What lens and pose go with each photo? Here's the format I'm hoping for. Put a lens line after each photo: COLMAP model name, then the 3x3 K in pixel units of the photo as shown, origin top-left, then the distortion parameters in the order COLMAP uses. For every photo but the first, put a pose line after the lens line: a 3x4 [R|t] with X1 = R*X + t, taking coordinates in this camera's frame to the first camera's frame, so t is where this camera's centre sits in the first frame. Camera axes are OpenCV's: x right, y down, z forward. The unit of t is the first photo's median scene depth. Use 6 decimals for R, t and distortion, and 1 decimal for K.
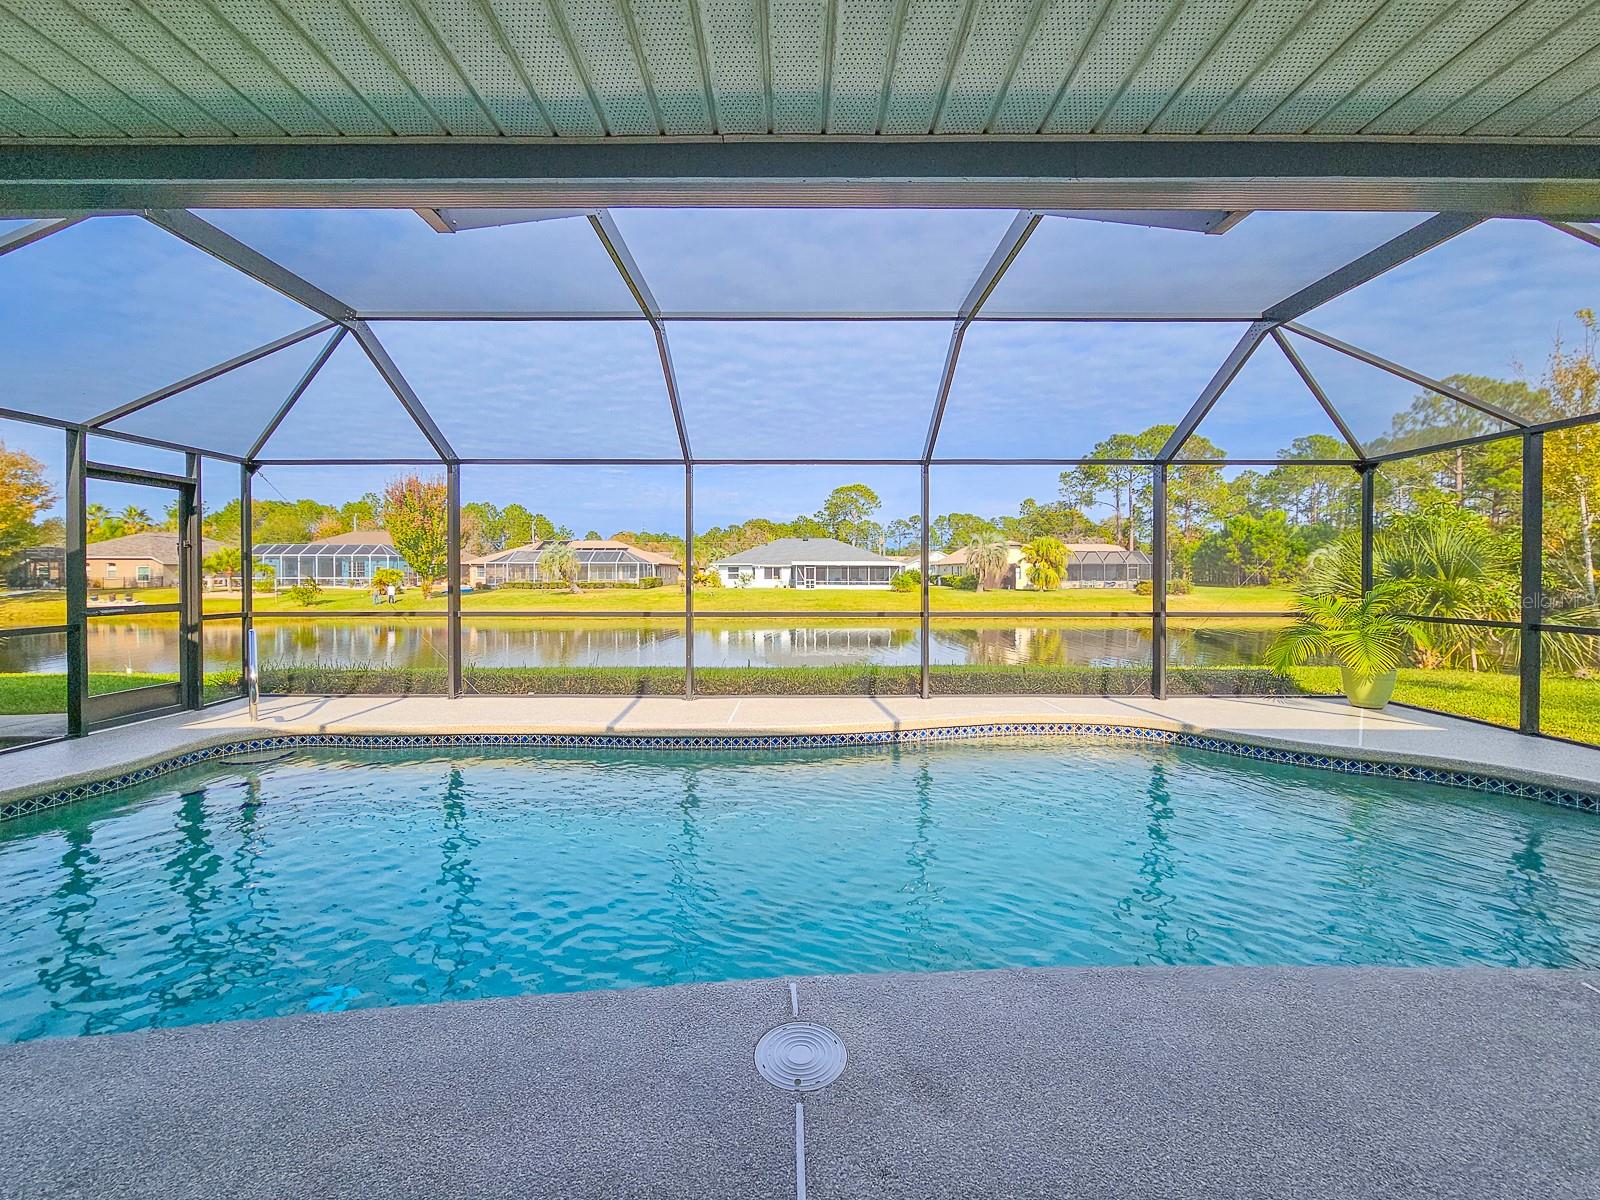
lens RADIAL K [[678.7, 0, 785.2], [0, 678.7, 585.6], [0, 0, 1]] dist [0.002560, -0.001227]
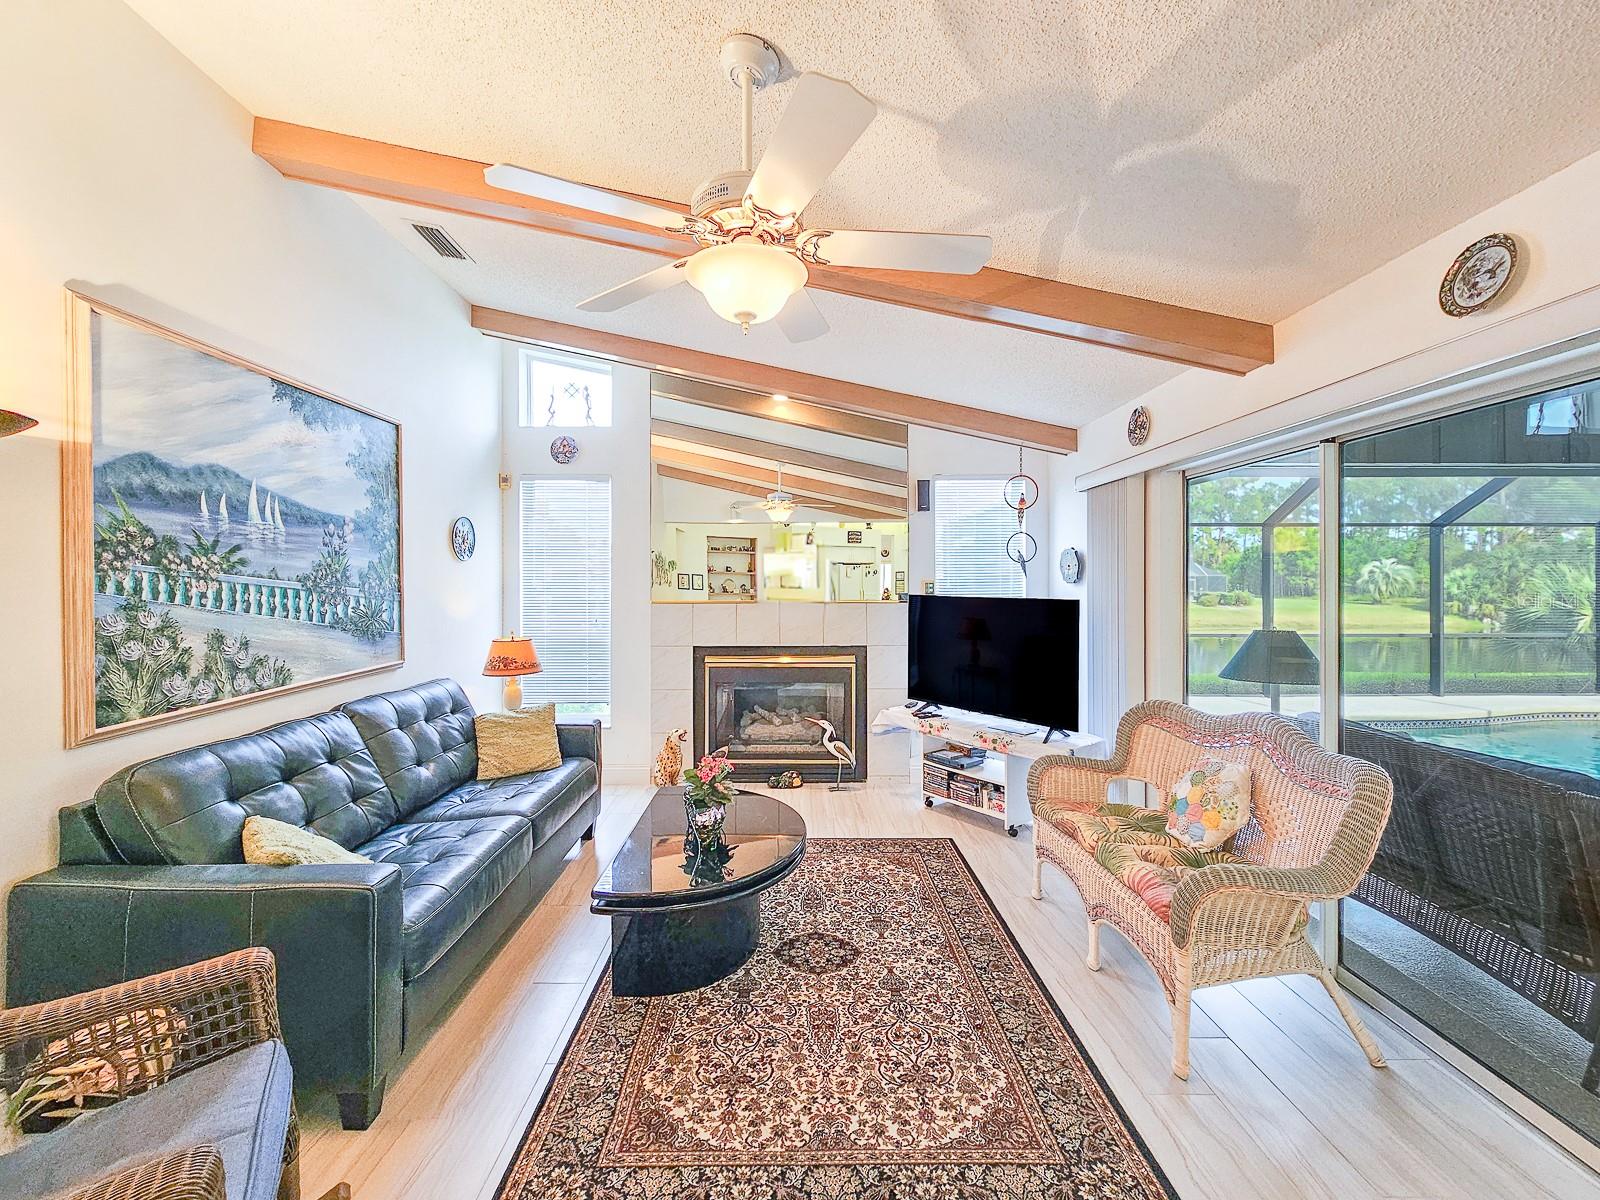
lens RADIAL K [[678.7, 0, 787.4], [0, 678.7, 583.4], [0, 0, 1]] dist [0.002560, -0.001227]
pose [[0.999999, 0.000493, 0.001168, -0.101407], [-0.000472, 0.999841, -0.017850, -0.001697], [-0.001177, 0.017850, 0.999840, -0.026622]]
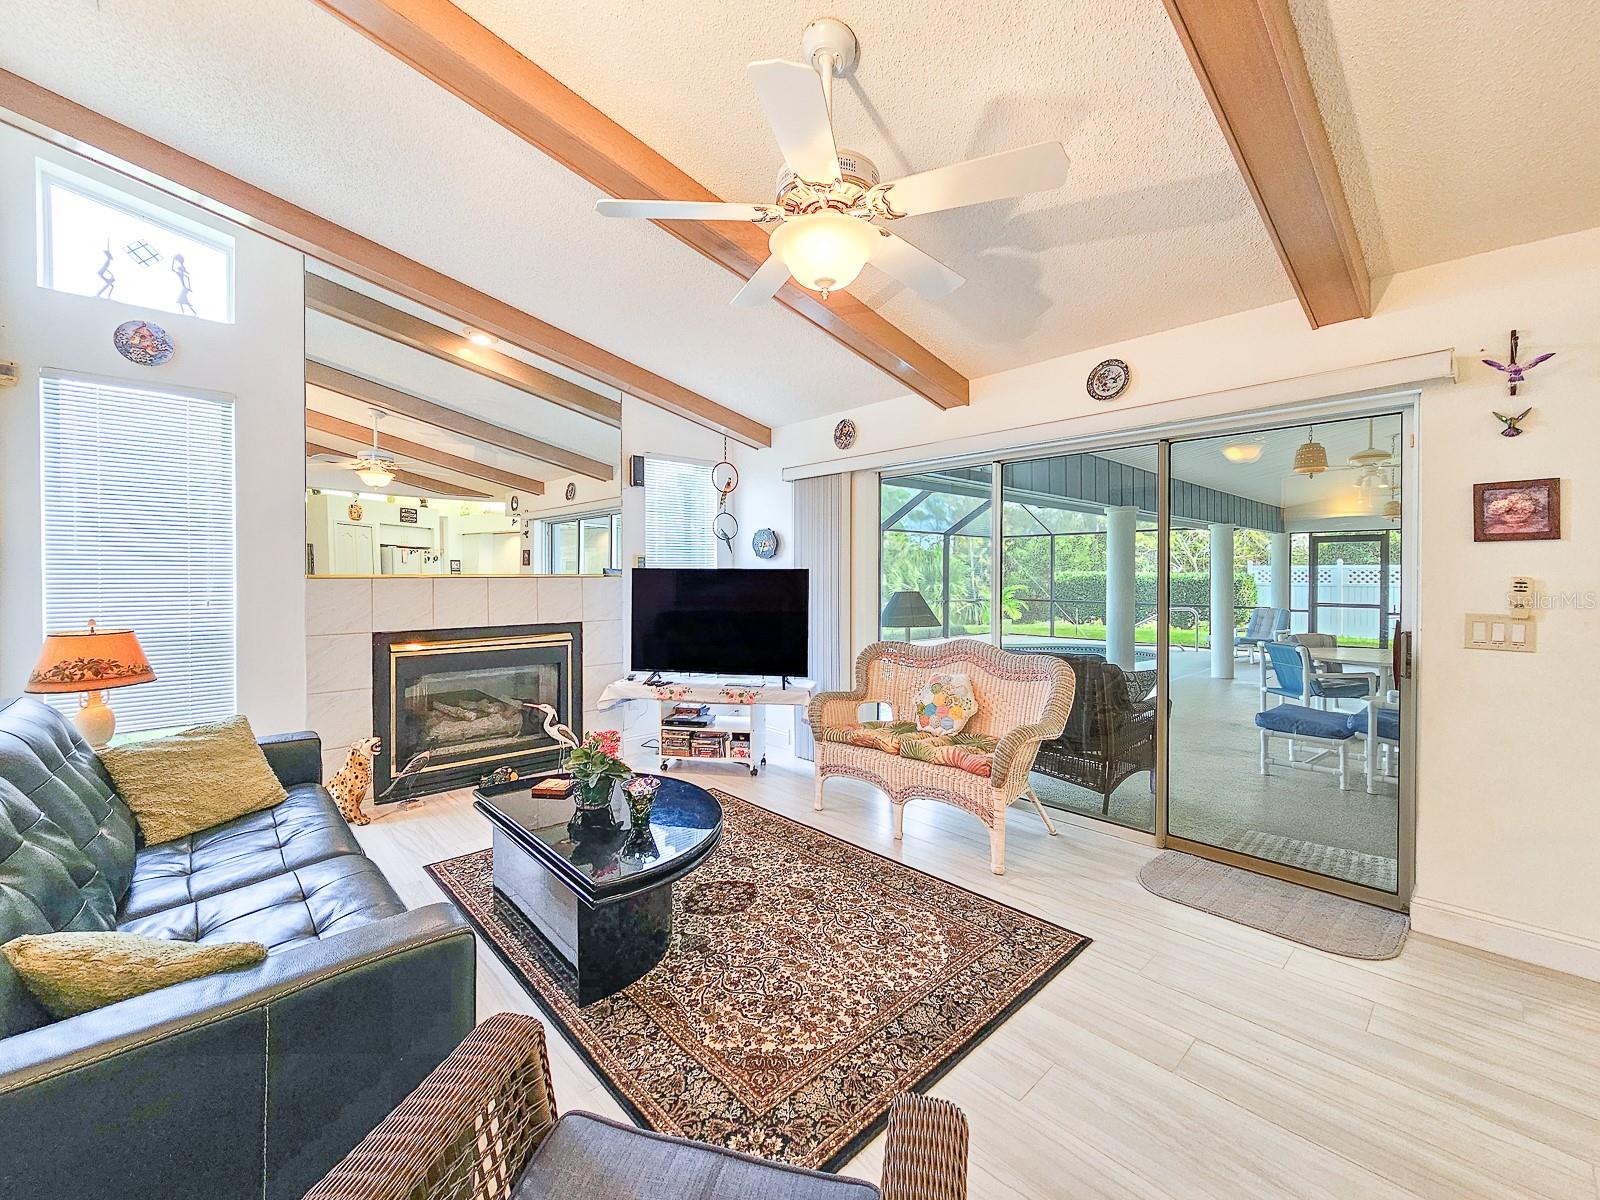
lens RADIAL K [[678.7, 0, 798.2], [0, 678.7, 584.4], [0, 0, 1]] dist [0.002560, -0.001227]
pose [[0.726201, -0.008526, 0.687430, -0.132309], [0.013291, 0.999910, -0.001639, 0.000900], [-0.687354, 0.010327, 0.726249, -0.017759]]
